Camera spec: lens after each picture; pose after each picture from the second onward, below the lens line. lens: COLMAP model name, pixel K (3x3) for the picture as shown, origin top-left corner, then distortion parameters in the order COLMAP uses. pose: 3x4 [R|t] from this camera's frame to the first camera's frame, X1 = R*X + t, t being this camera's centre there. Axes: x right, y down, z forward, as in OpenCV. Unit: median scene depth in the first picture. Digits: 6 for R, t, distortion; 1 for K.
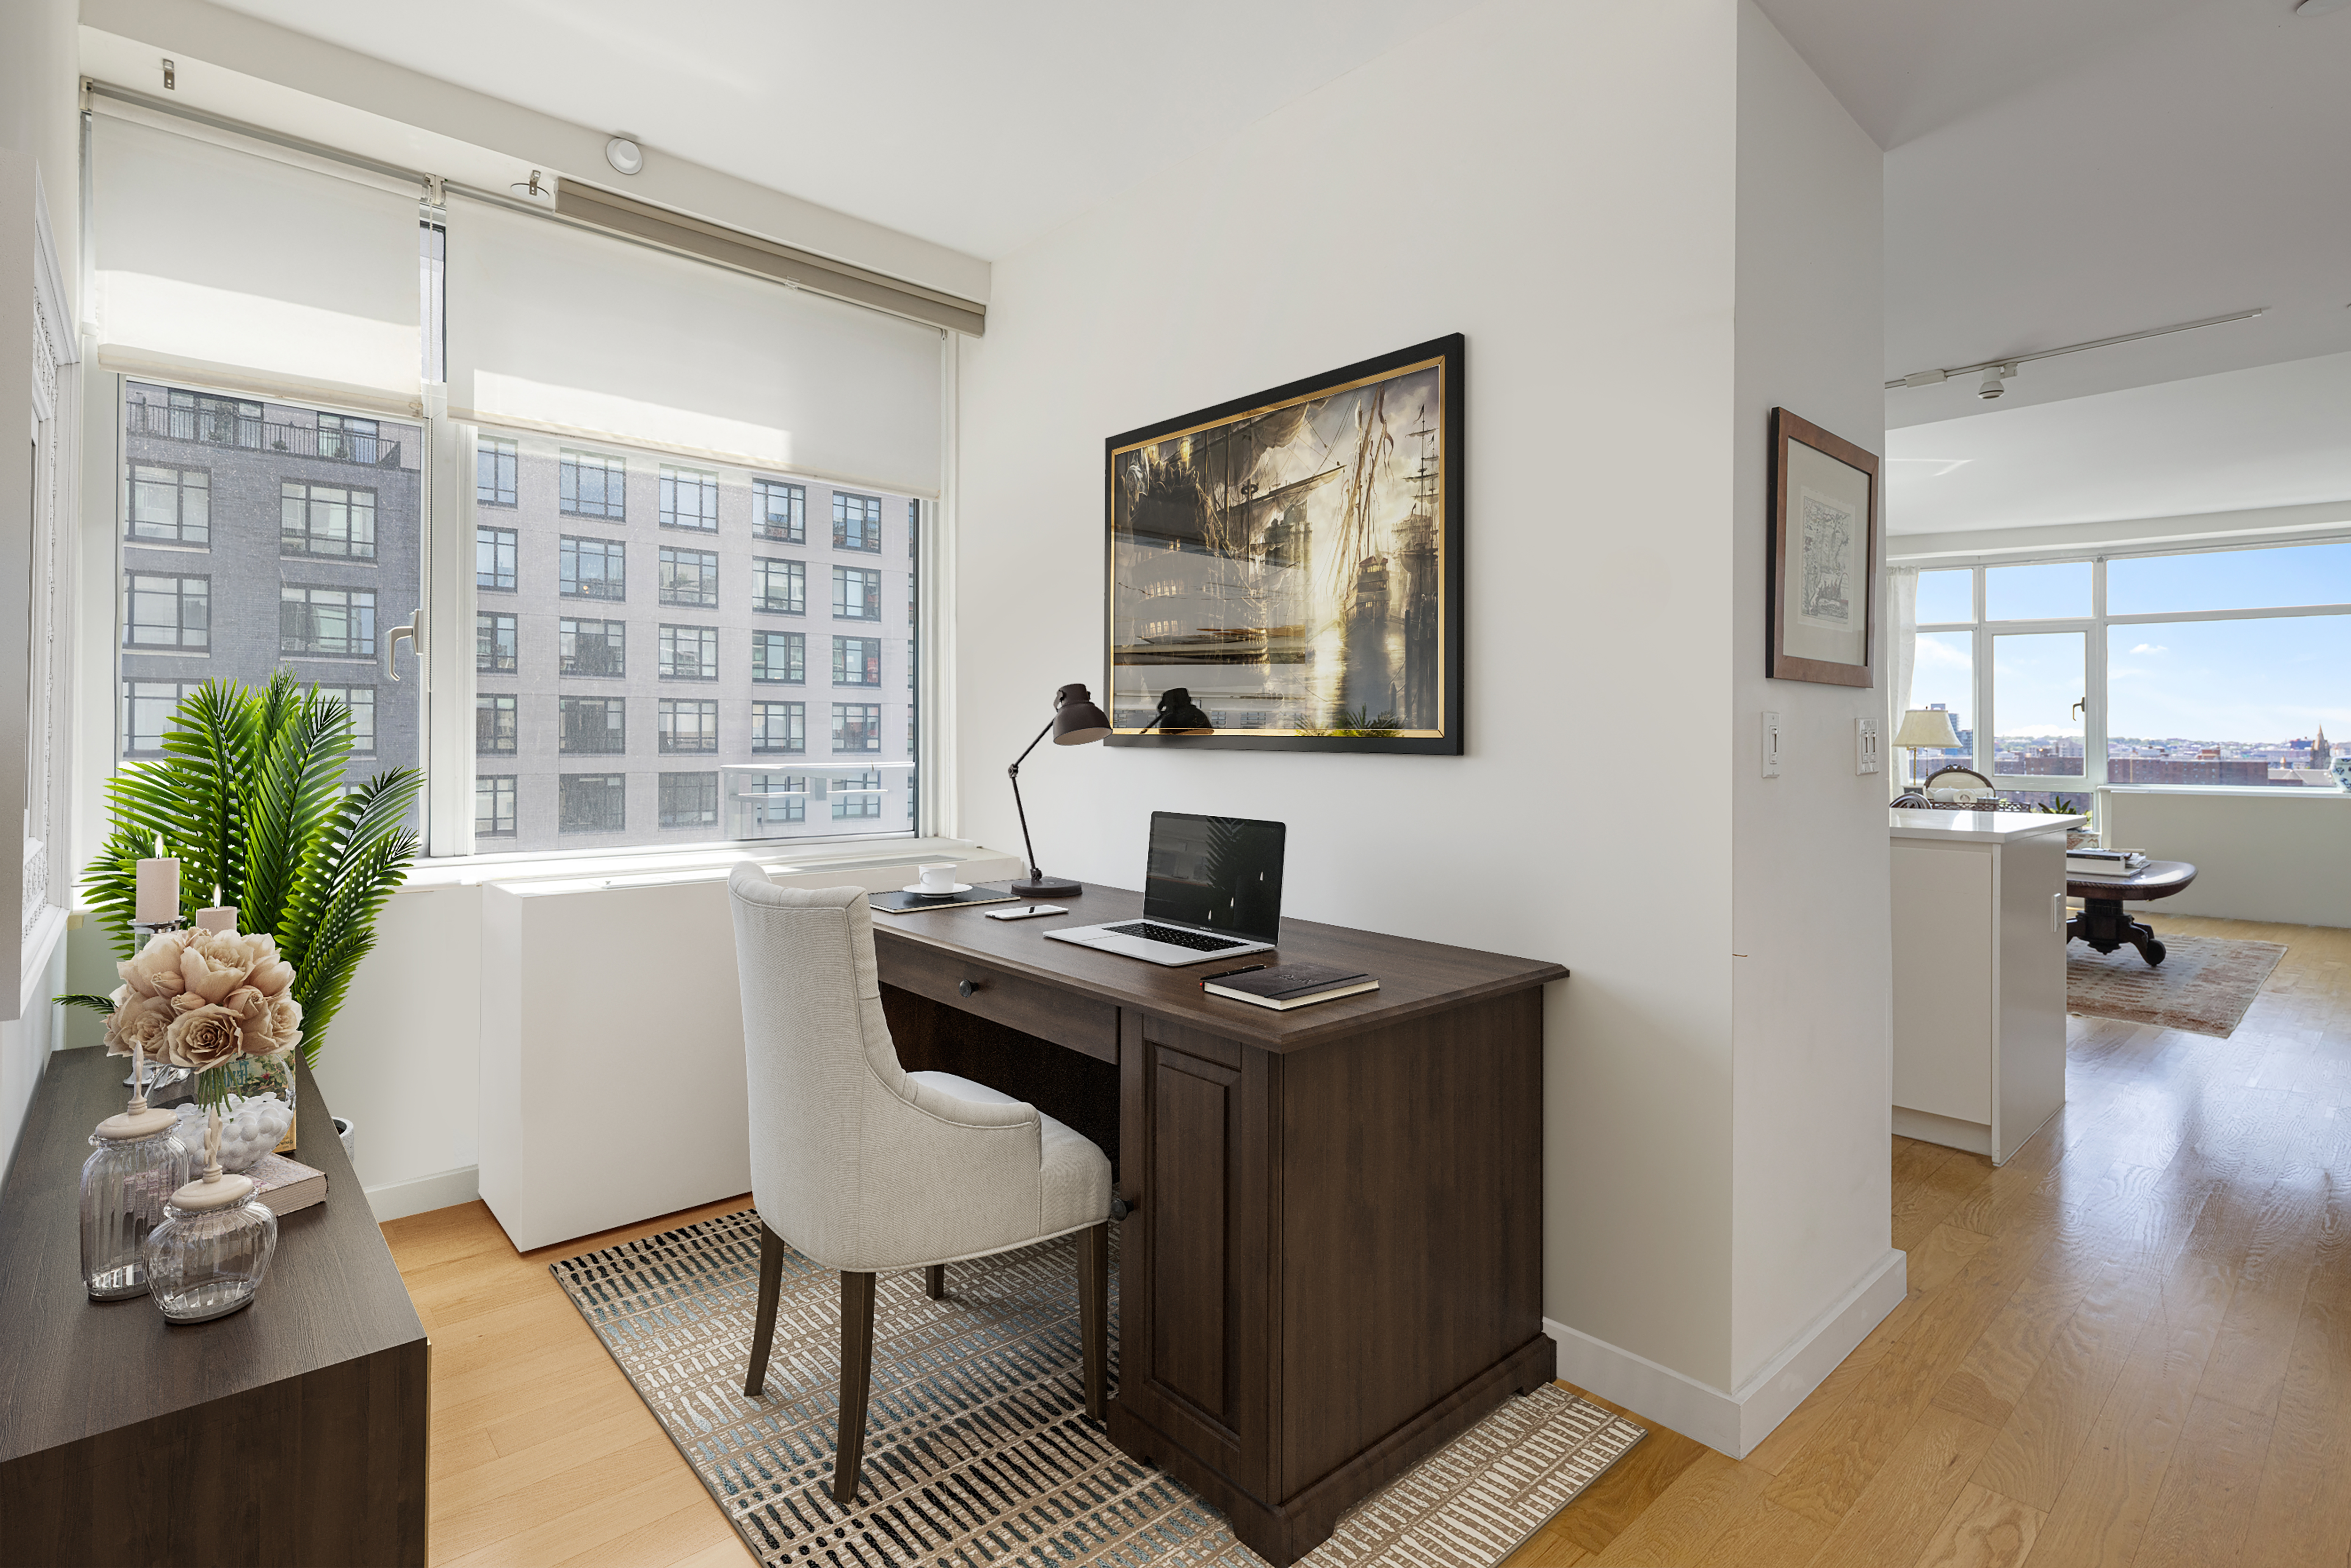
lens RADIAL K [[1147.3, 0, 1172.0], [0, 1147.3, 735.9], [0, 0, 1]] dist [0.001060, -0.001606]
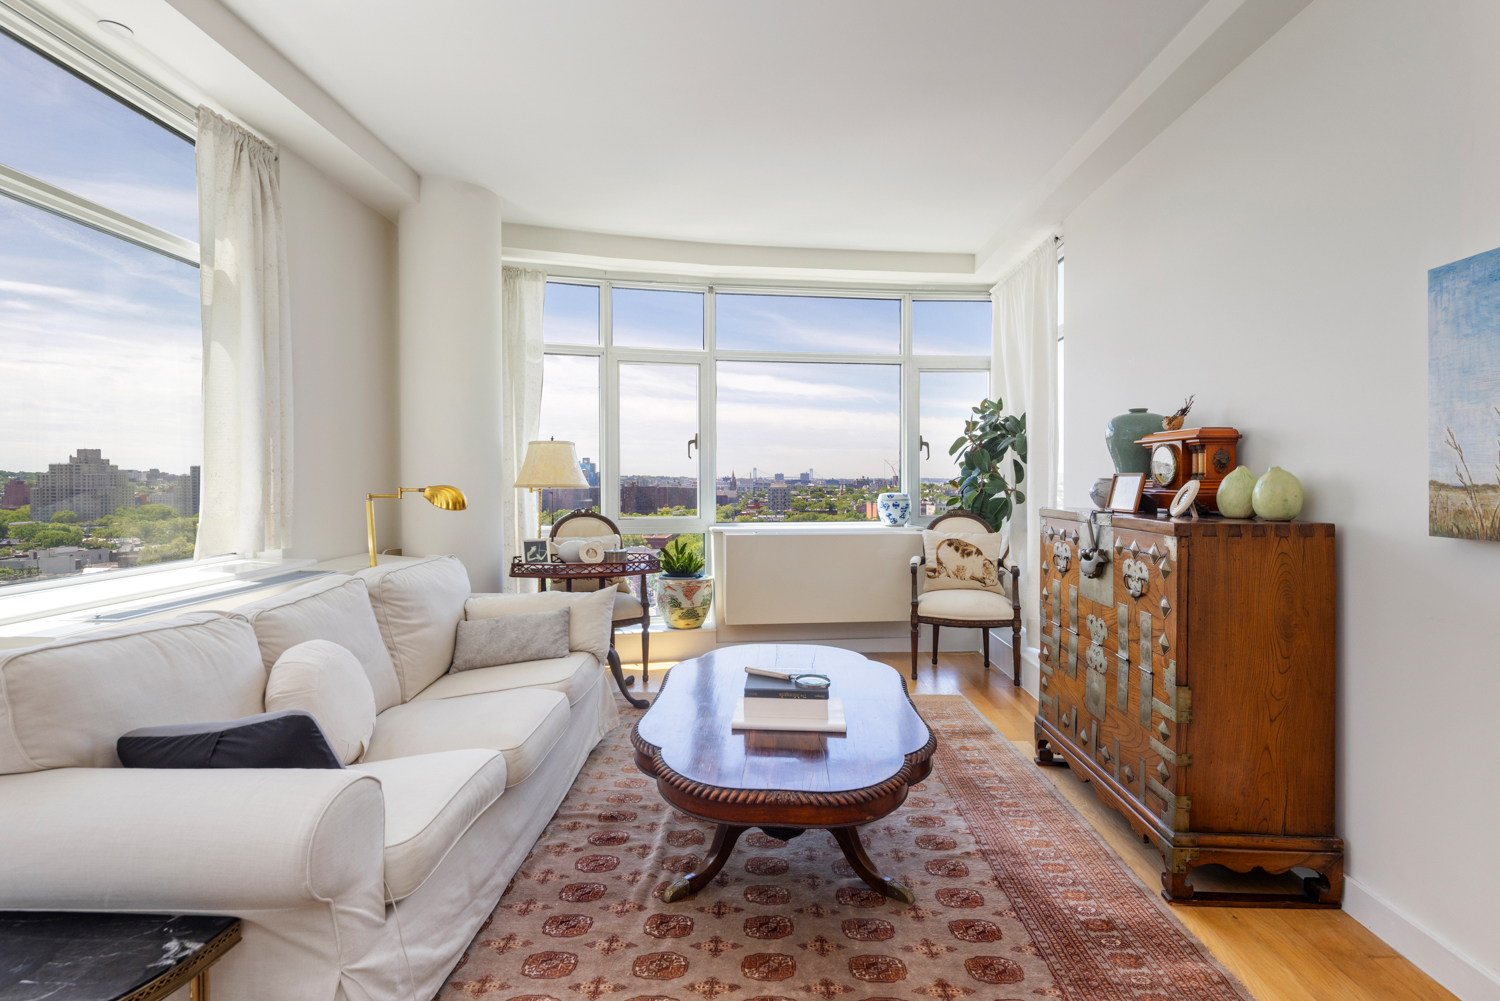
lens RADIAL K [[728.1, 0, 748.3], [0, 728.1, 486.1], [0, 0, 1]] dist [-0.000855, -0.001065]
pose [[0.691064, -0.010546, 0.722717, 0.600217], [-0.000089, 0.999892, 0.014675, 0.000894], [-0.722794, -0.010205, 0.690988, 0.857196]]
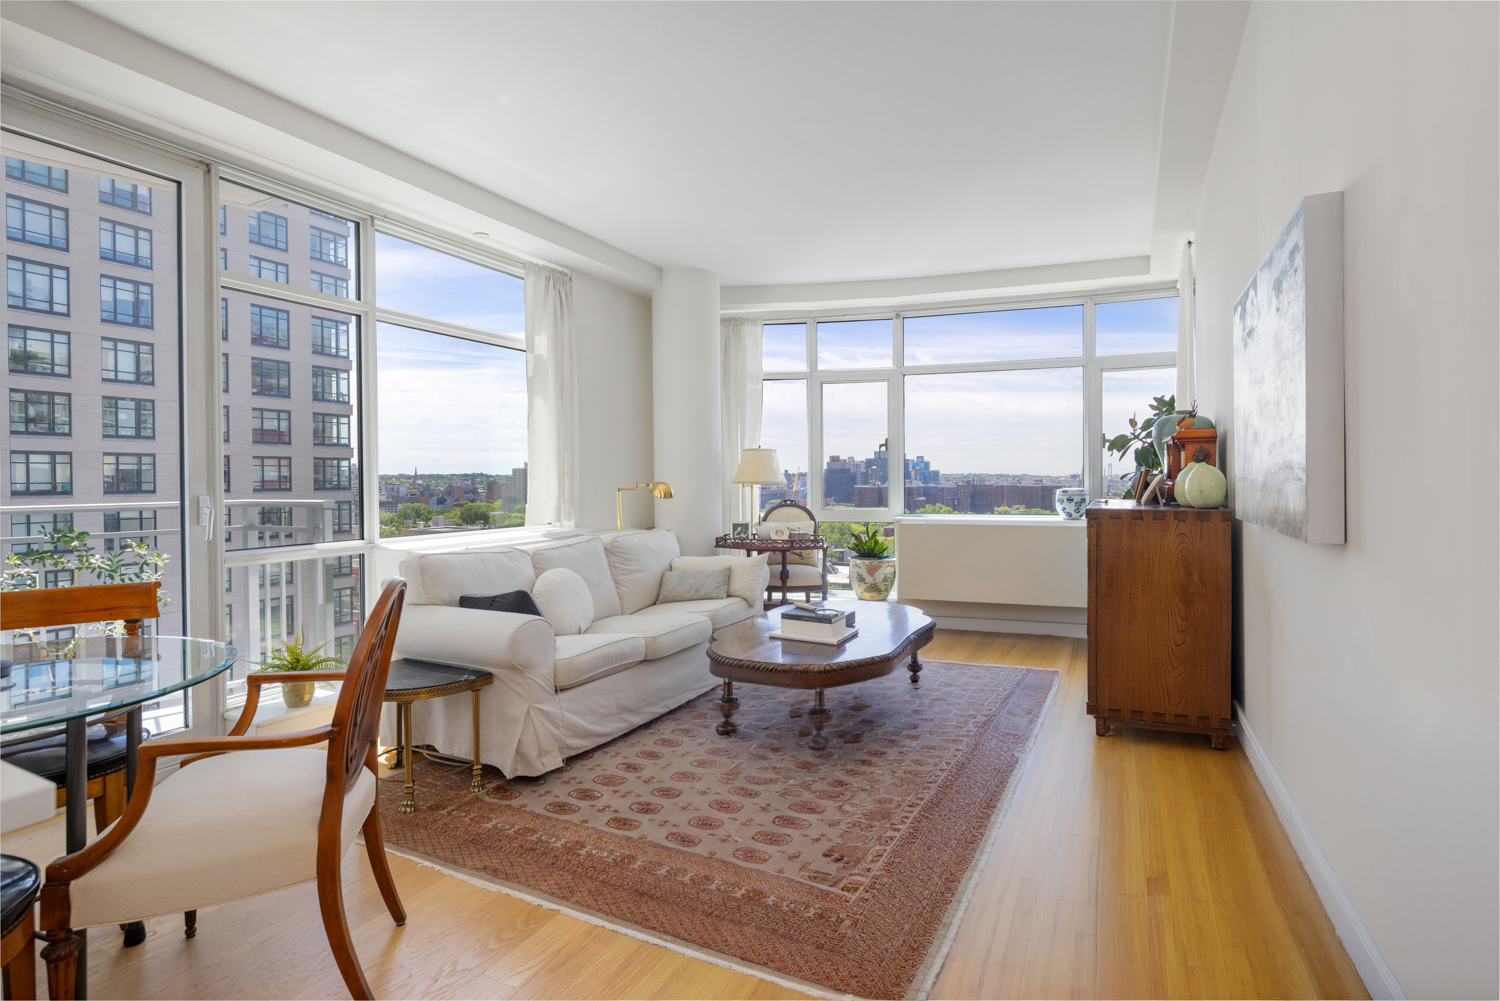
lens RADIAL K [[728.1, 0, 748.3], [0, 728.1, 486.1], [0, 0, 1]] dist [-0.000855, -0.001065]
pose [[0.937199, -0.013141, 0.348549, 0.646183], [0.008483, 0.999853, 0.014887, 0.001791], [-0.348693, -0.010995, 0.937172, 0.582058]]
